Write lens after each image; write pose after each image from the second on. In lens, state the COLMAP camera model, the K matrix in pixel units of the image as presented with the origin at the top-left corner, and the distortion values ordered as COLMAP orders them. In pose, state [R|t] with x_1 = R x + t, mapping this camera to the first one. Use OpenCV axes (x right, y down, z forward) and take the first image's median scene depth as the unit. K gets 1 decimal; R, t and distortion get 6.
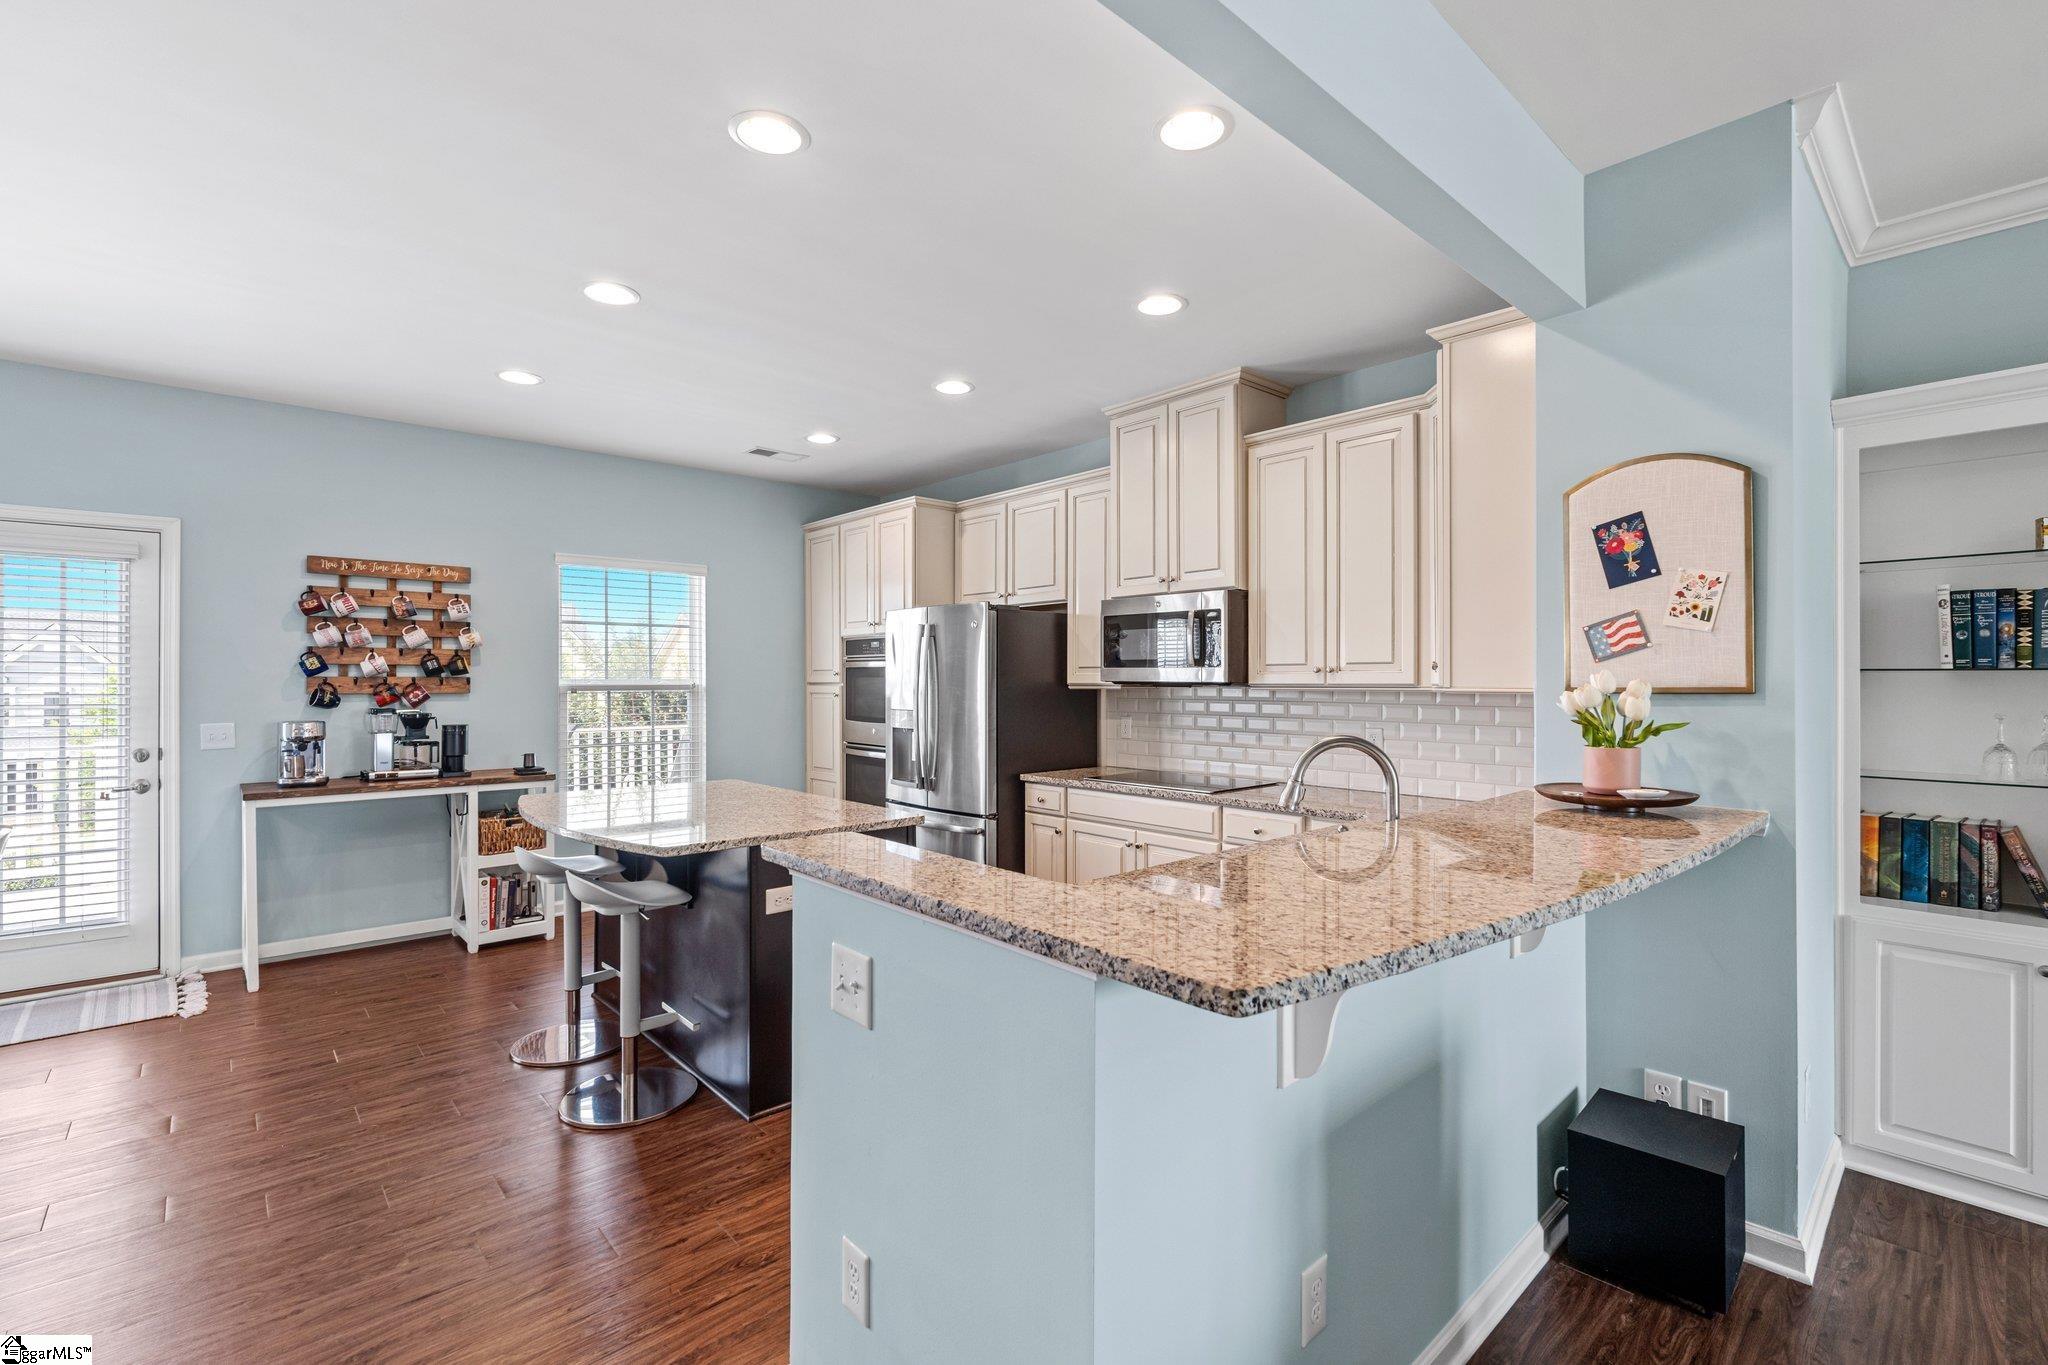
lens RADIAL K [[901.0, 0, 1021.2], [0, 901.0, 682.0], [0, 0, 1]] dist [-0.011926, 0.000984]
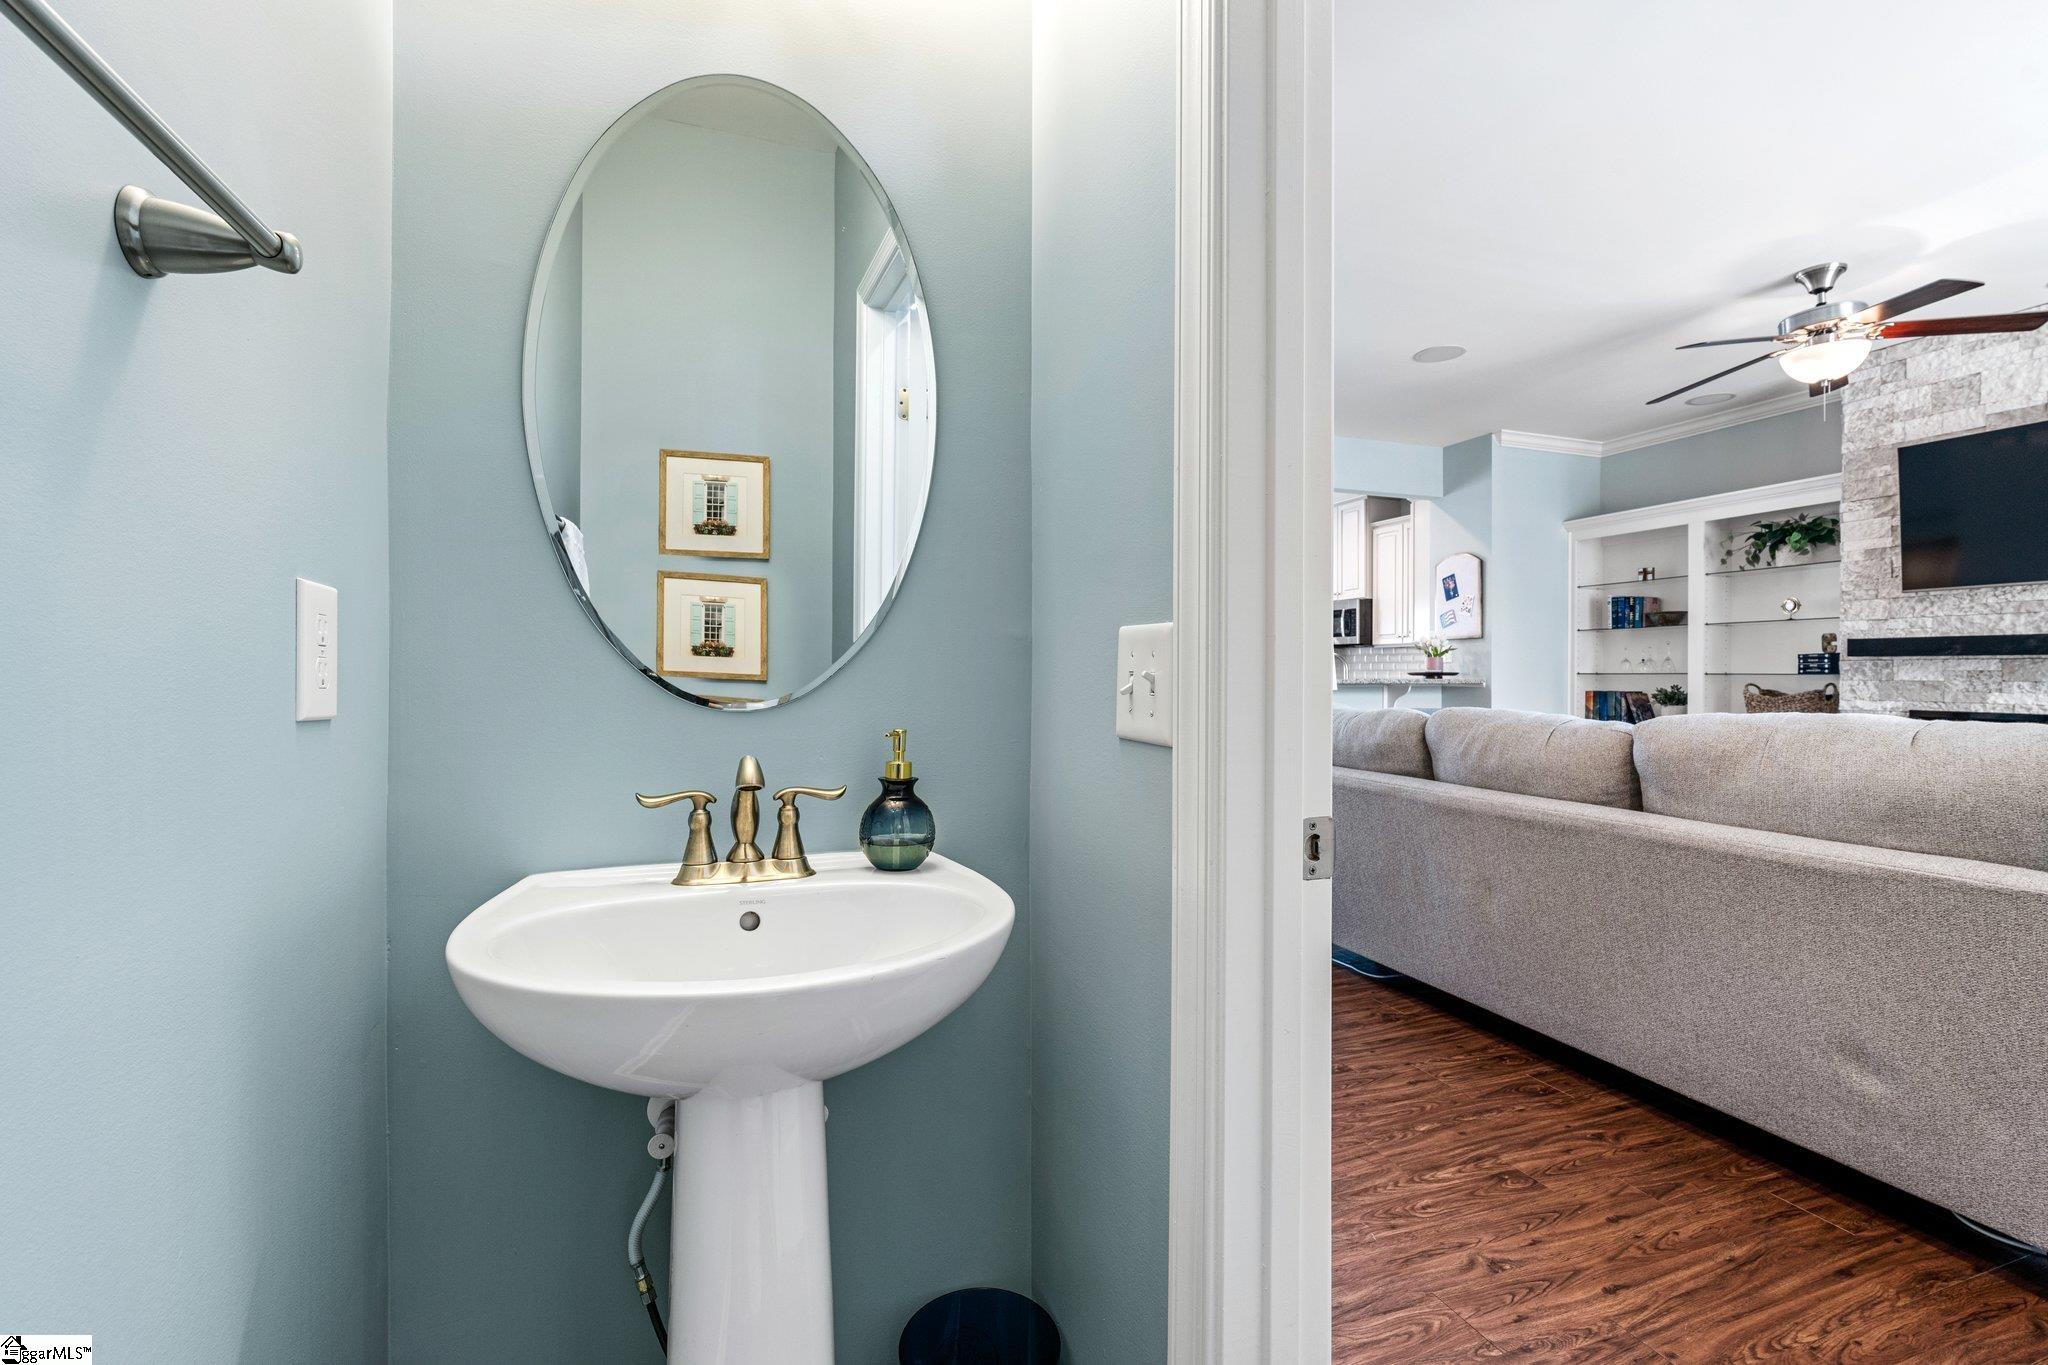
lens RADIAL K [[903.2, 0, 1027.2], [0, 903.2, 672.4], [0, 0, 1]] dist [-0.003075, -0.000639]
pose [[0.925148, 0.003291, -0.379592, 0.262514], [-0.004451, 0.999988, -0.002178, 0.063146], [0.379580, 0.003705, 0.925151, -1.033623]]
